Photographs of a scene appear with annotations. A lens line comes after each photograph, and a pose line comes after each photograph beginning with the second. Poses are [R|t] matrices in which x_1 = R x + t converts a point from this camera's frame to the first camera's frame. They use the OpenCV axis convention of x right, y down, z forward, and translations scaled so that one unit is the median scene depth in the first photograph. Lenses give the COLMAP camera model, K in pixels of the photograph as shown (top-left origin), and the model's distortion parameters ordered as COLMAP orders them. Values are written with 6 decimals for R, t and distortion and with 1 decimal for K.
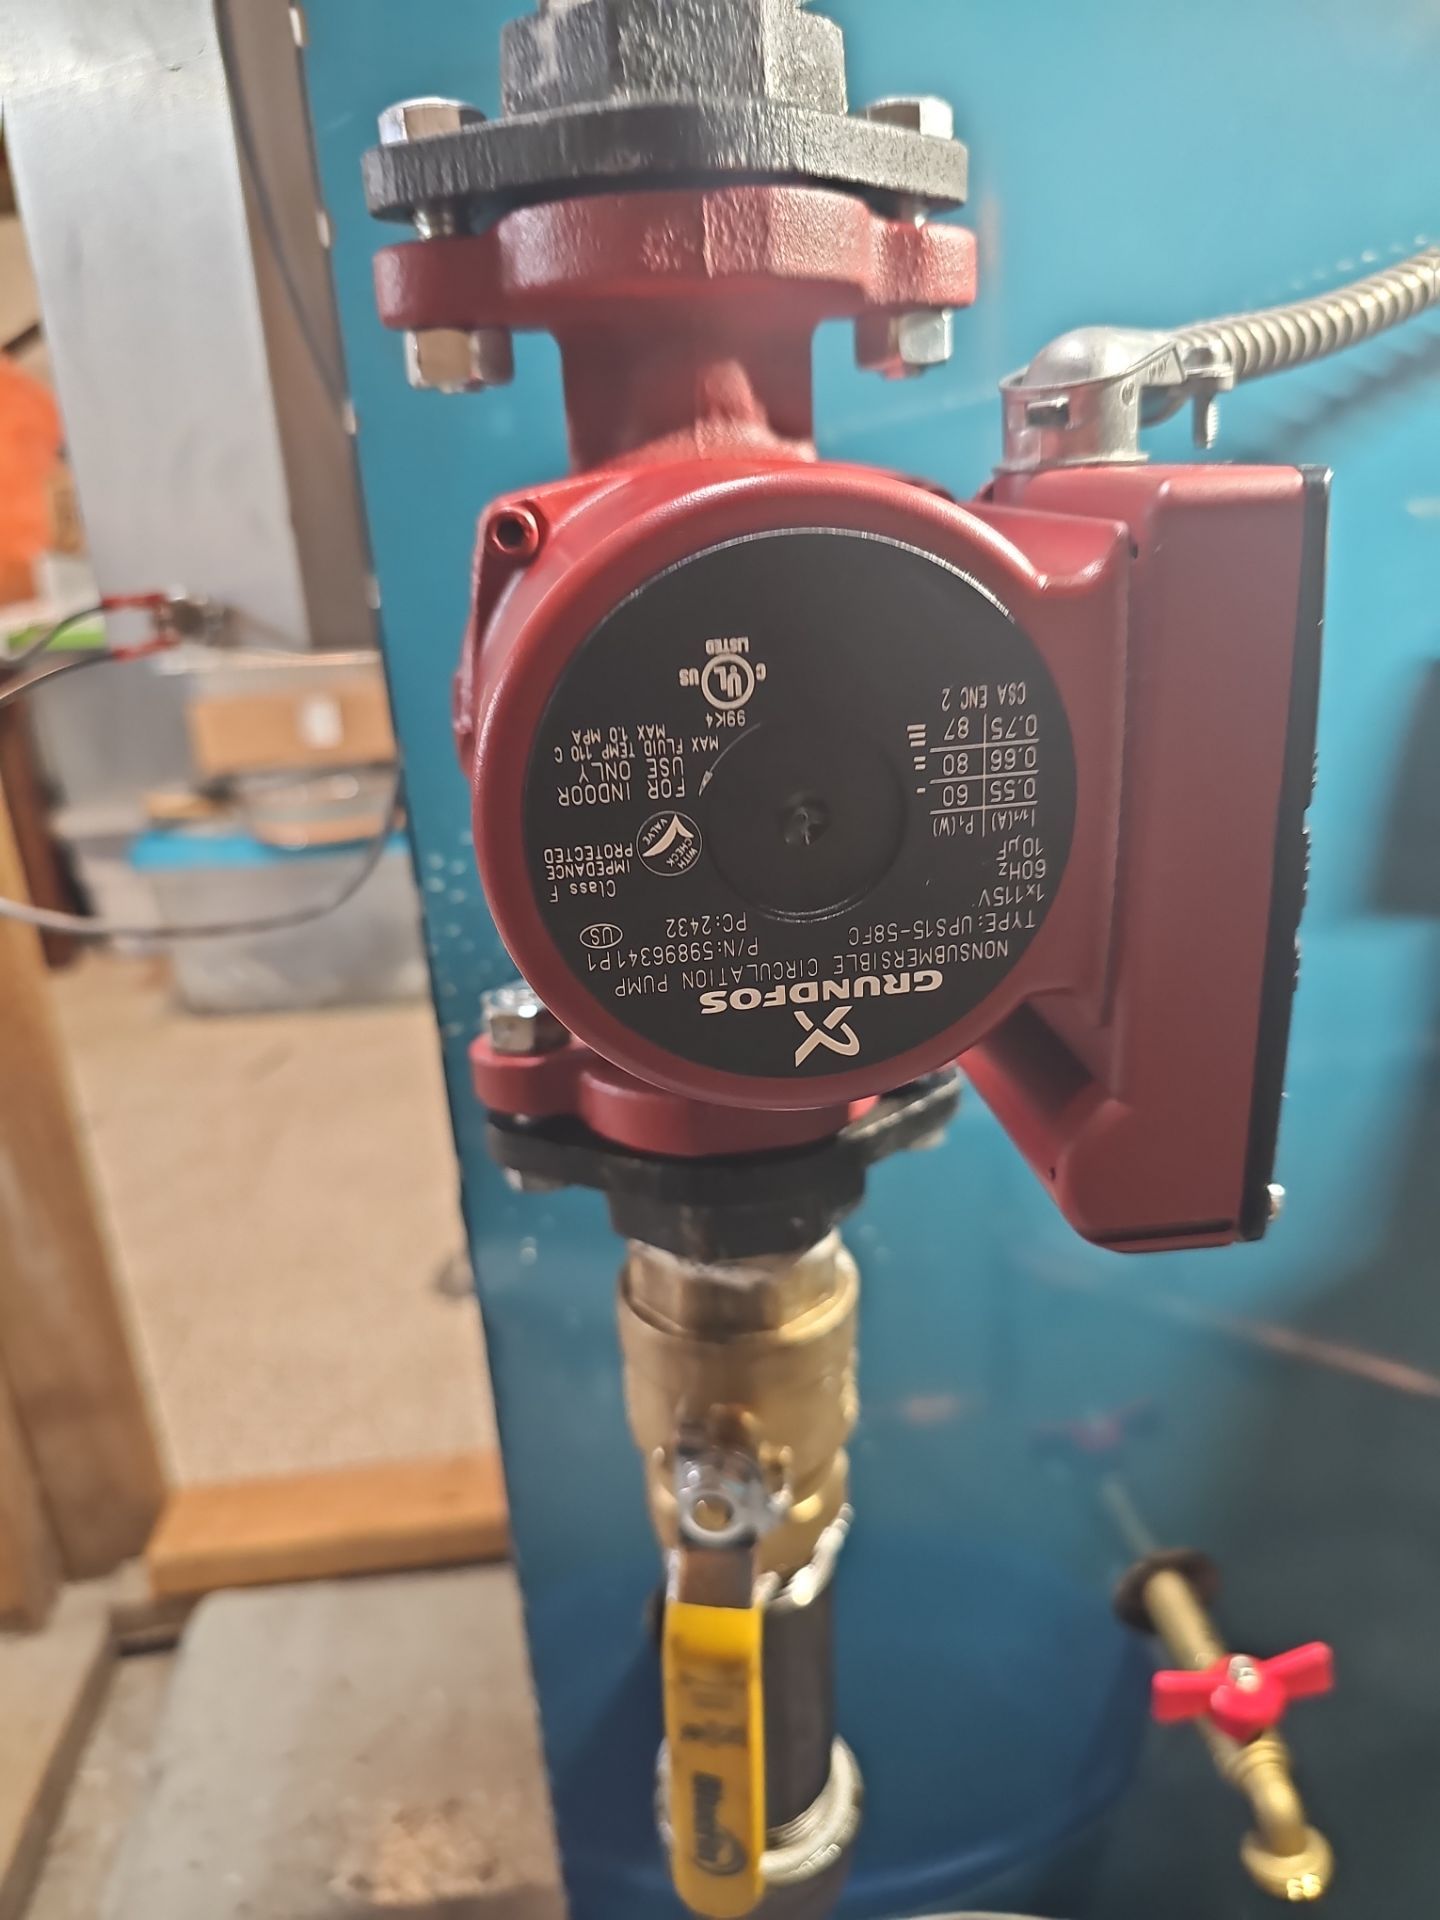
lens RADIAL K [[1349.7, 0, 686.2], [0, 1349.7, 986.8], [0, 0, 1]] dist [-0.027085, -0.027340]
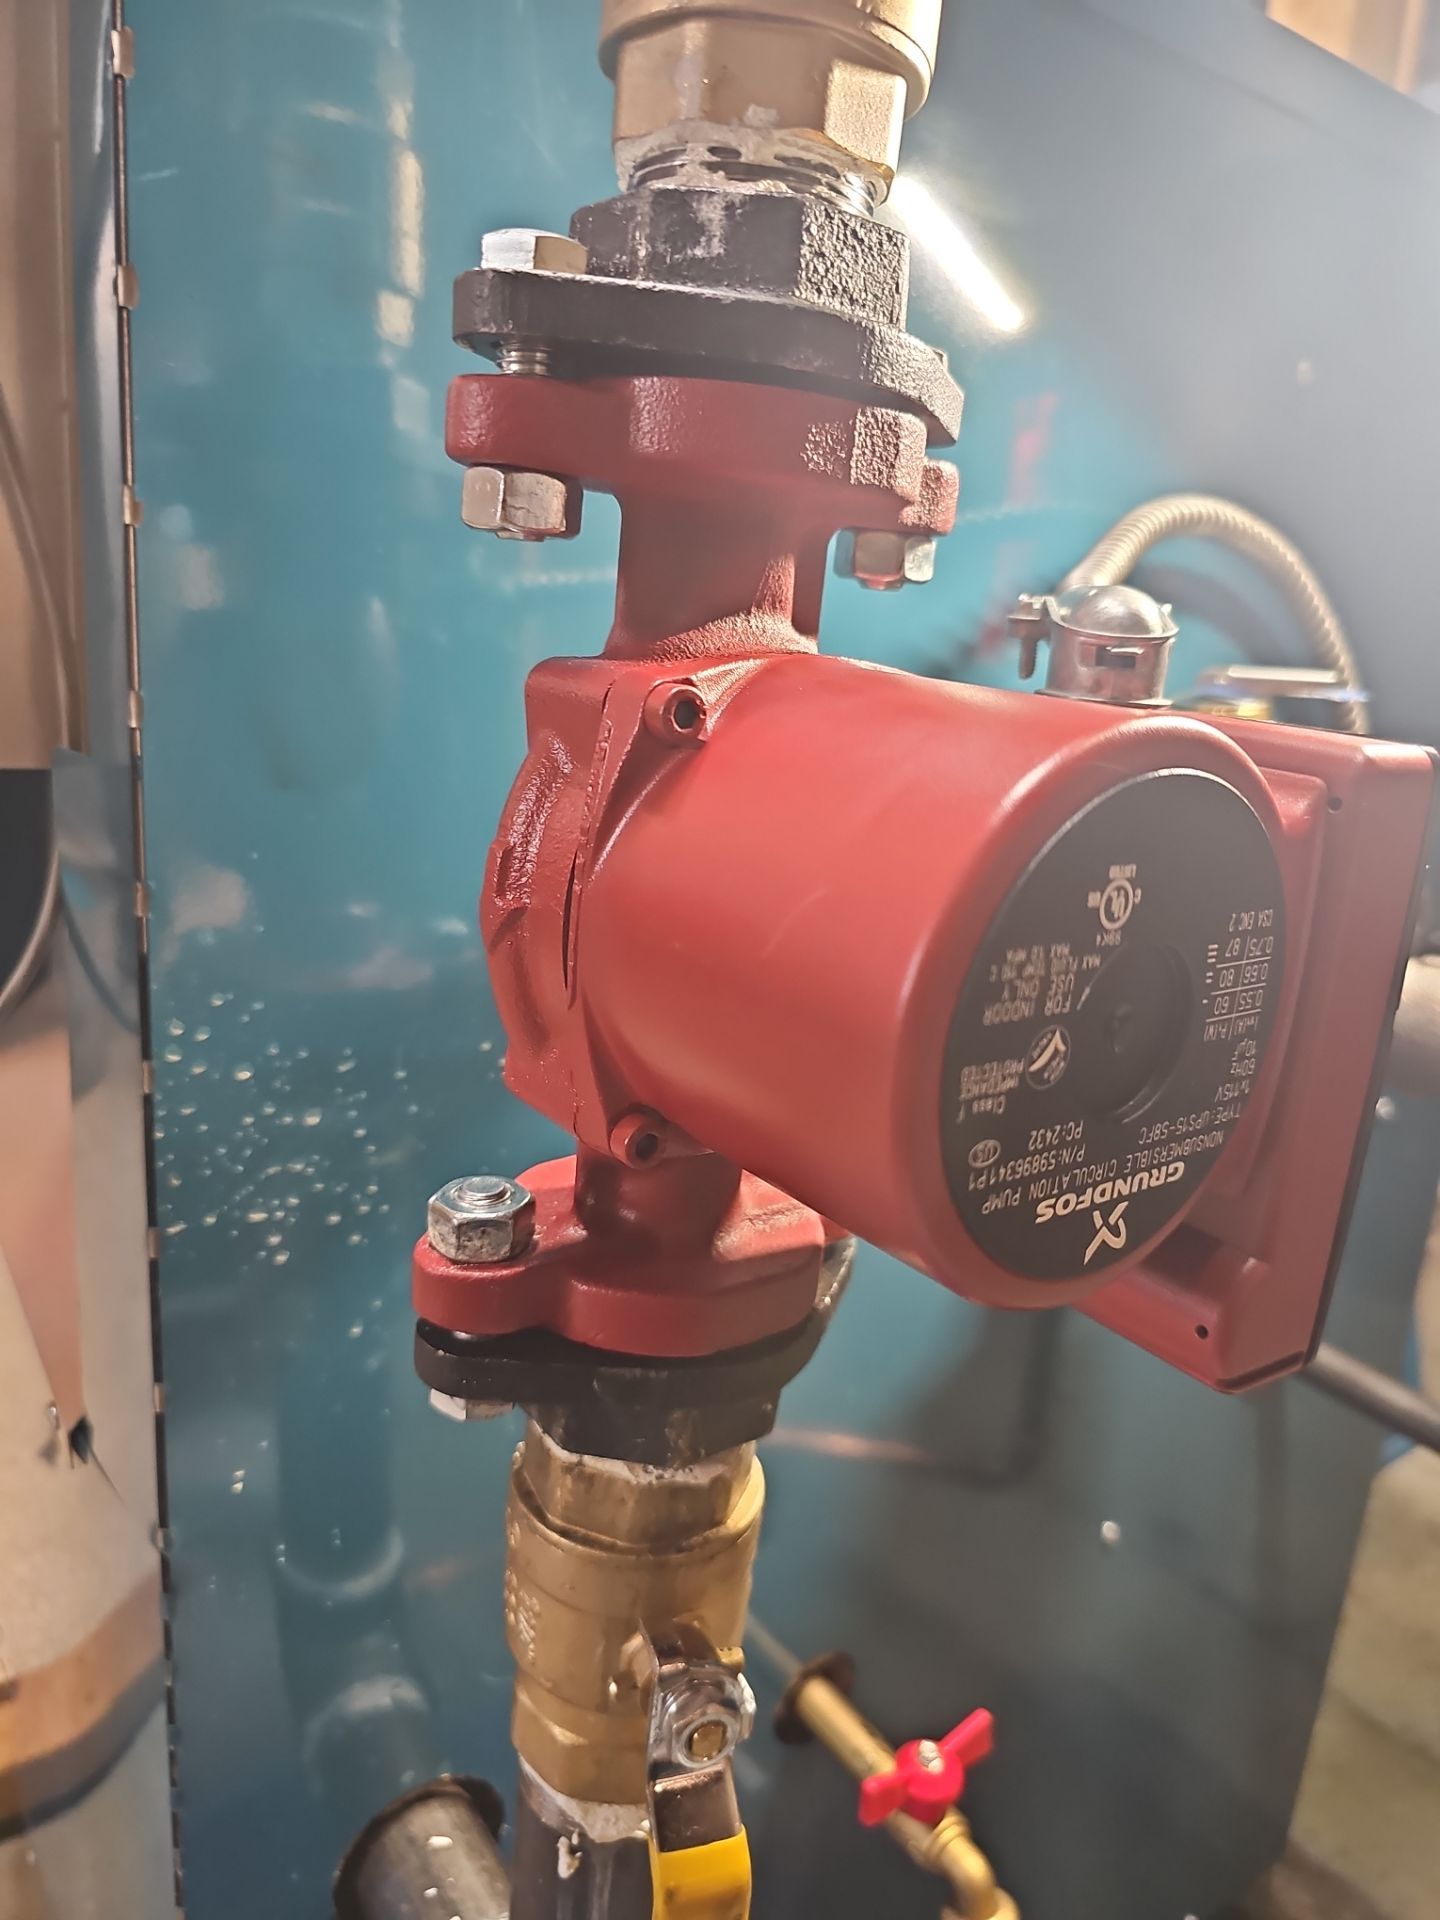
lens RADIAL K [[1349.7, 0, 680.3], [0, 1349.7, 970.2], [0, 0, 1]] dist [-0.027085, -0.027340]
pose [[0.865038, 0.001653, 0.501704, -0.711564], [0.047198, 0.995292, -0.084658, -0.093700], [-0.499482, 0.096912, 0.860887, 0.250987]]
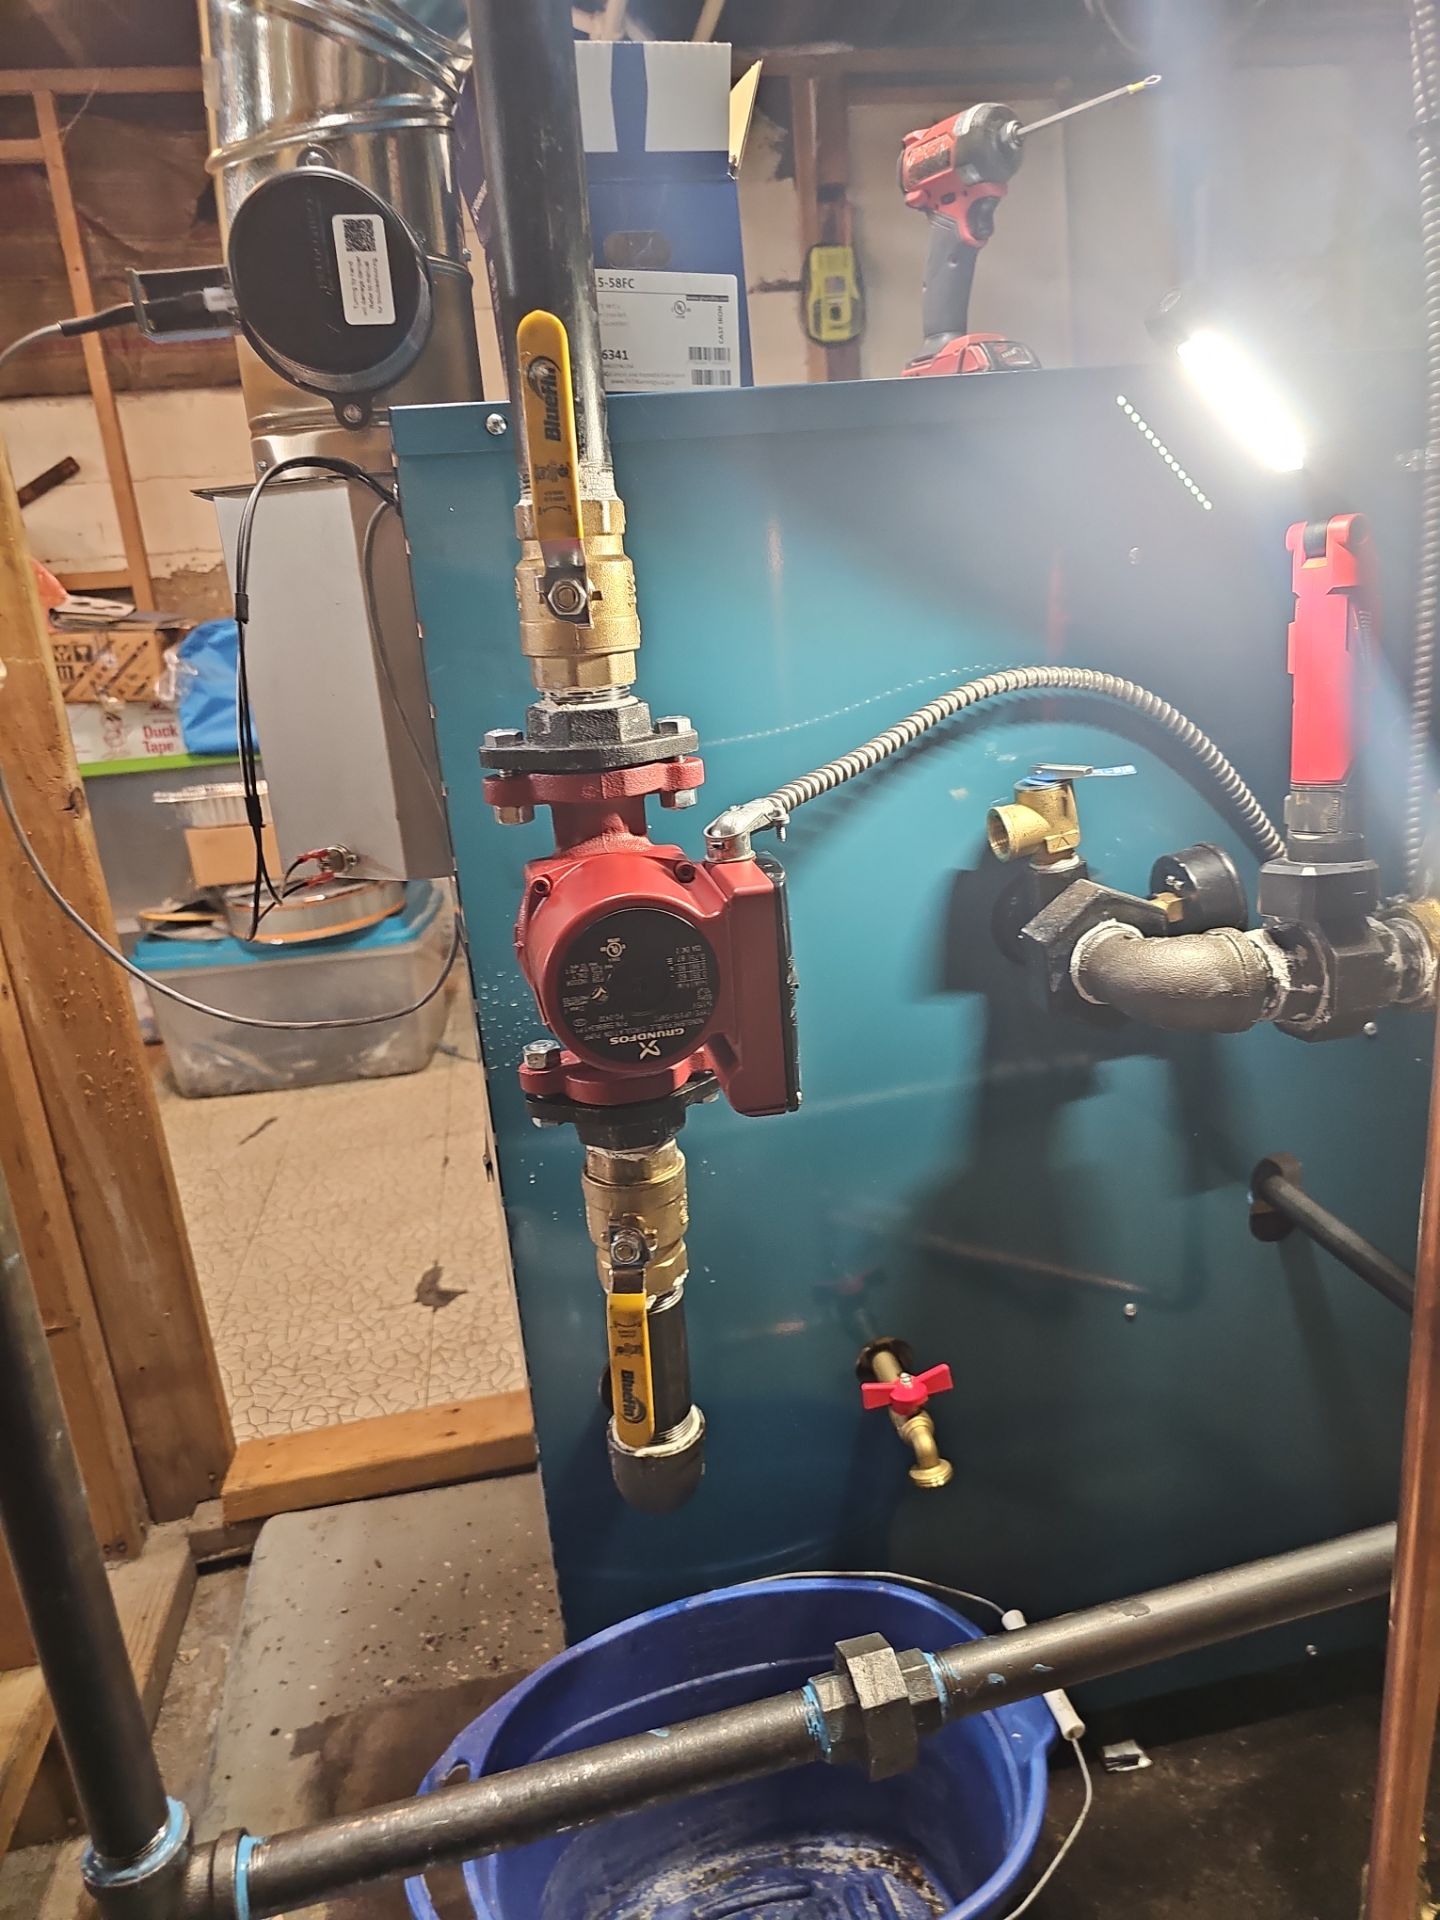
lens RADIAL K [[1286.8, 0, 716.8], [0, 1286.8, 974.2], [0, 0, 1]] dist [0.033750, -0.022293]
pose [[0.995768, -0.038183, 0.083599, 0.012790], [0.043109, 0.997389, -0.057937, 0.041894], [-0.081169, 0.061296, 0.994814, -2.163060]]
